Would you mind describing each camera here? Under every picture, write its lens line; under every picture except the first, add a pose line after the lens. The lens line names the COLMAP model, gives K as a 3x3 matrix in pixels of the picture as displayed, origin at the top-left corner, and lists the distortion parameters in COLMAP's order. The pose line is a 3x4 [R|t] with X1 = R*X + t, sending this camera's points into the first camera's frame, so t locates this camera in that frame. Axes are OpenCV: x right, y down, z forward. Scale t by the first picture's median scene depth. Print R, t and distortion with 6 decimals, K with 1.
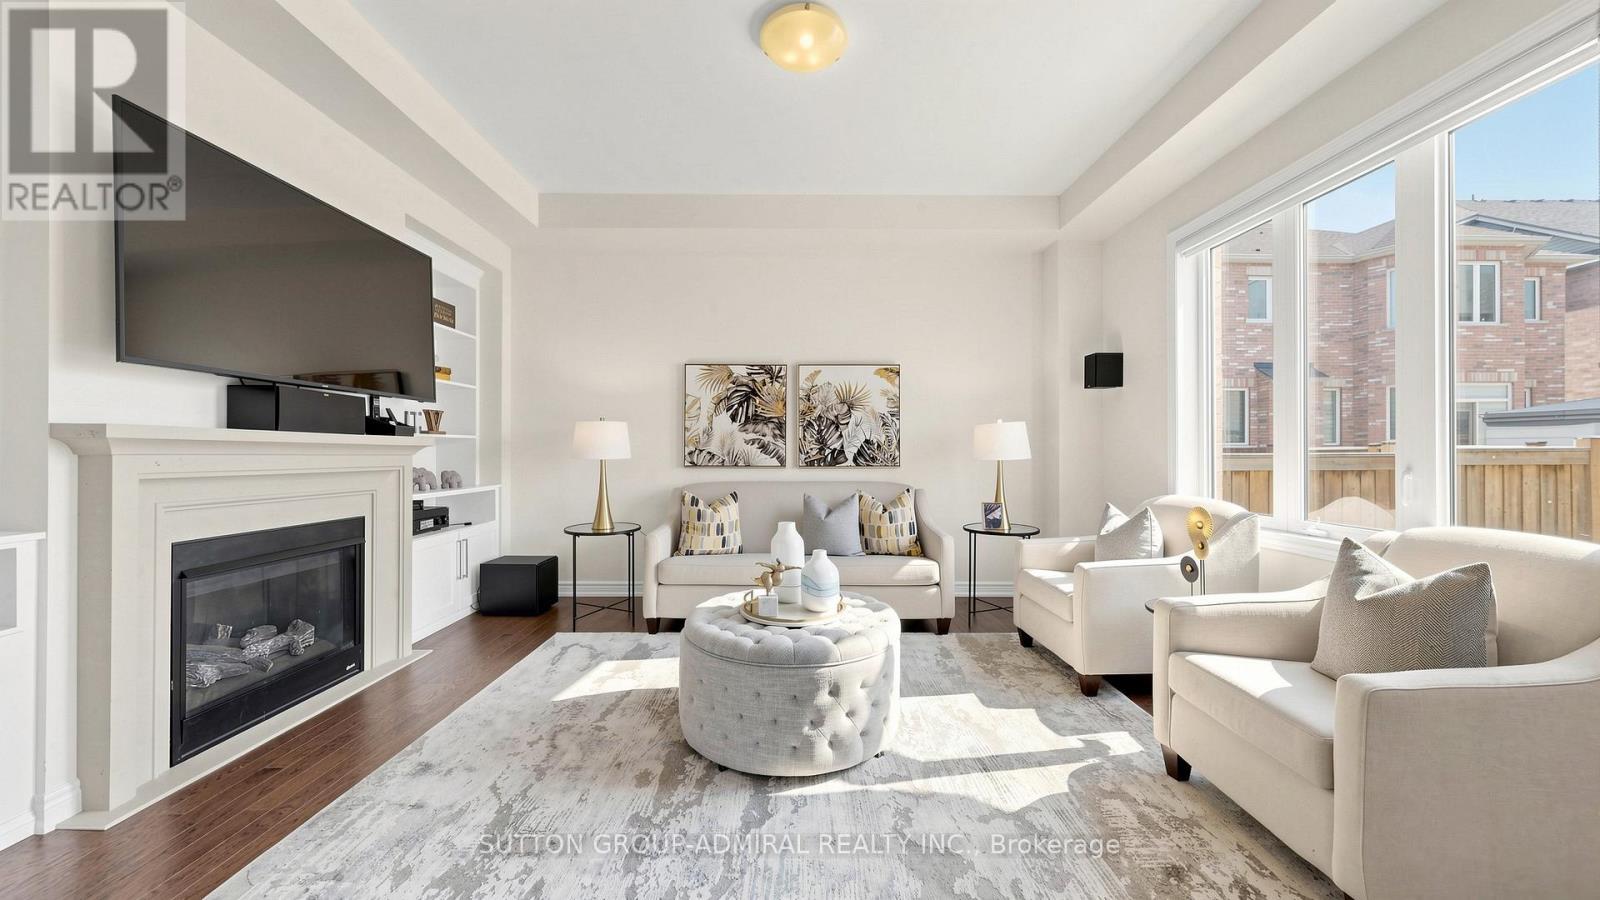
lens RADIAL K [[552.8, 0, 801.5], [0, 552.8, 449.5], [0, 0, 1]] dist [-0.000518, 0.000002]
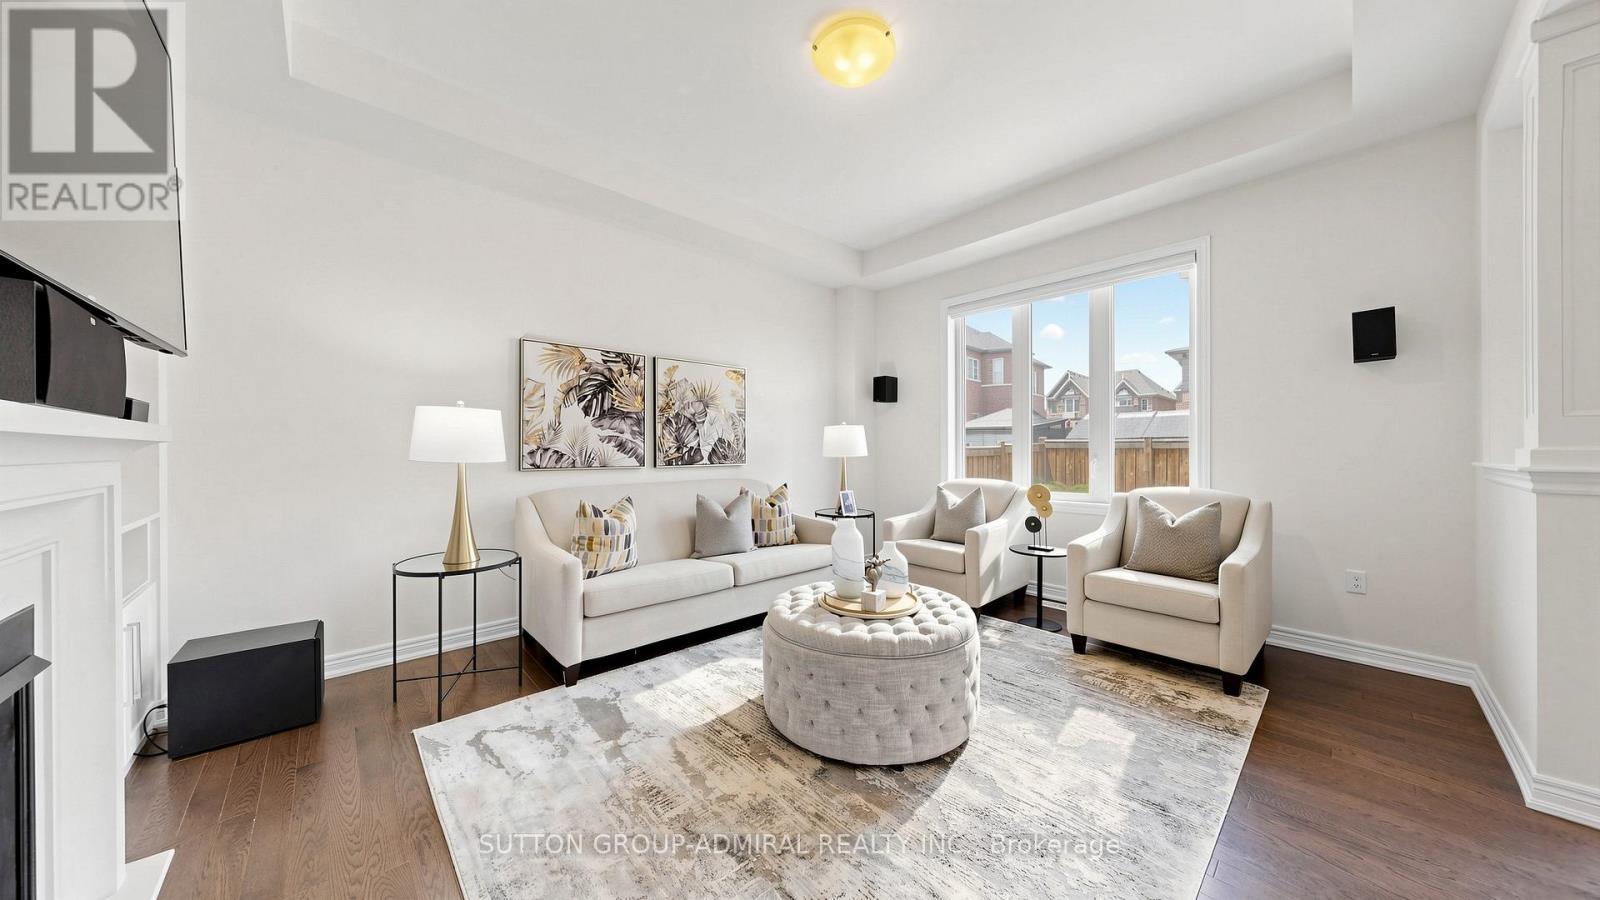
lens RADIAL K [[509.0, 0, 800.0], [0, 509.0, 450.0], [0, 0, 1]] dist [0.000013, 0.000006]
pose [[0.740747, -0.003438, 0.671775, -0.406455], [-0.002157, 0.999970, 0.007496, -0.003670], [-0.671781, -0.007002, 0.740717, 0.199887]]
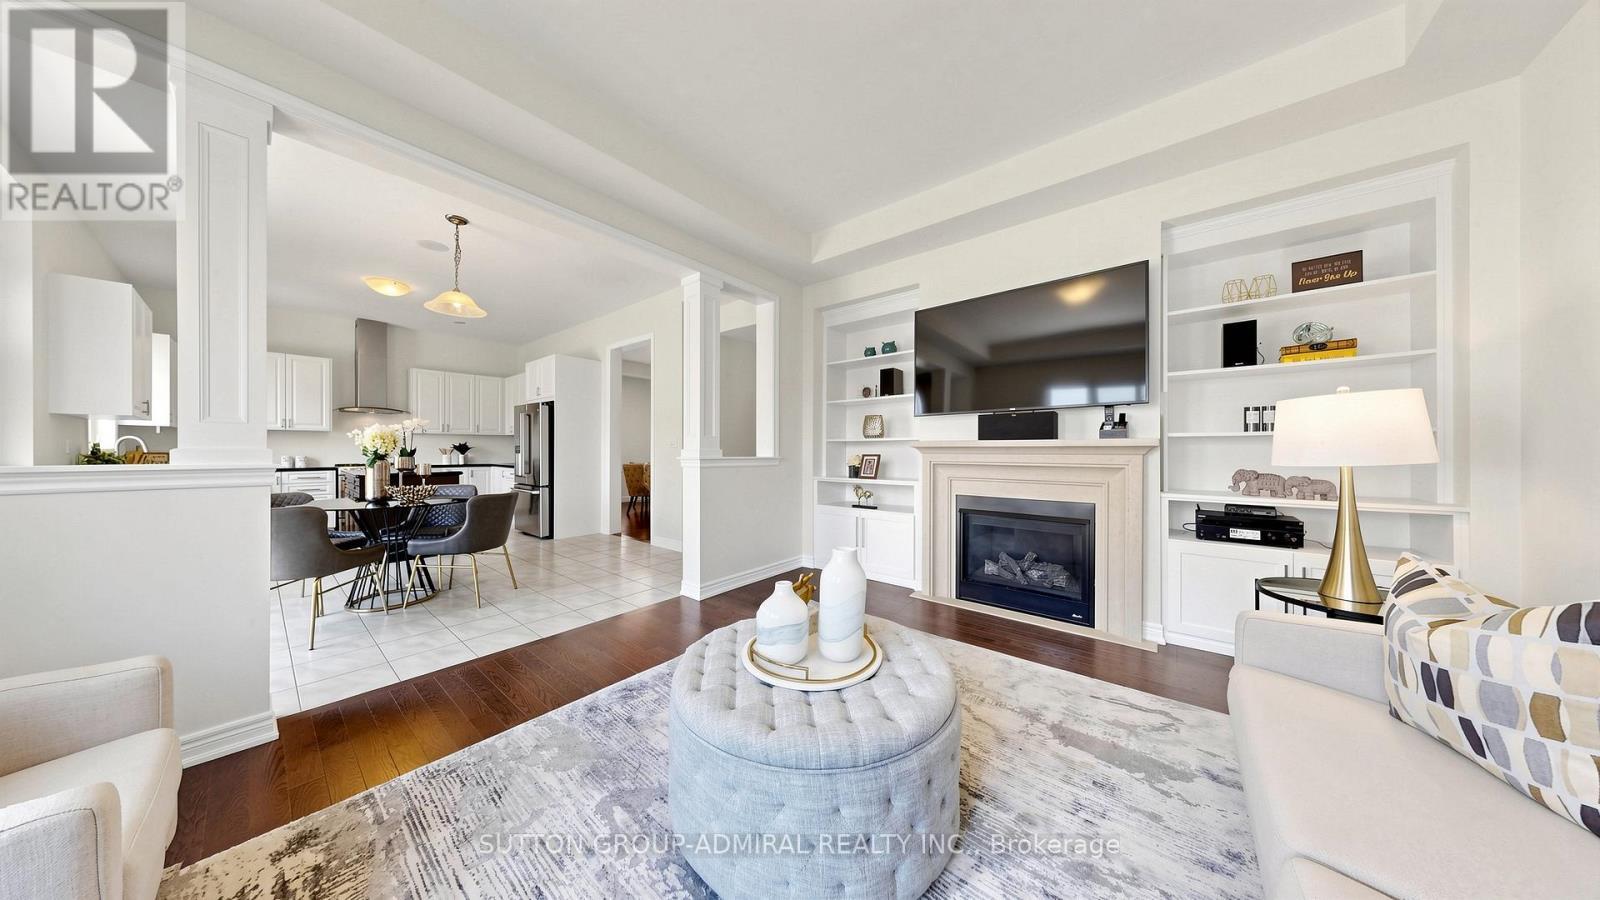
lens RADIAL K [[439.2, 0, 805.7], [0, 439.2, 452.7], [0, 0, 1]] dist [-0.000316, 0.000000]
pose [[-0.628263, -0.000943, -0.778000, 0.252569], [0.001791, 0.999995, -0.002659, 0.004655], [0.777999, -0.003064, -0.628258, 0.737003]]
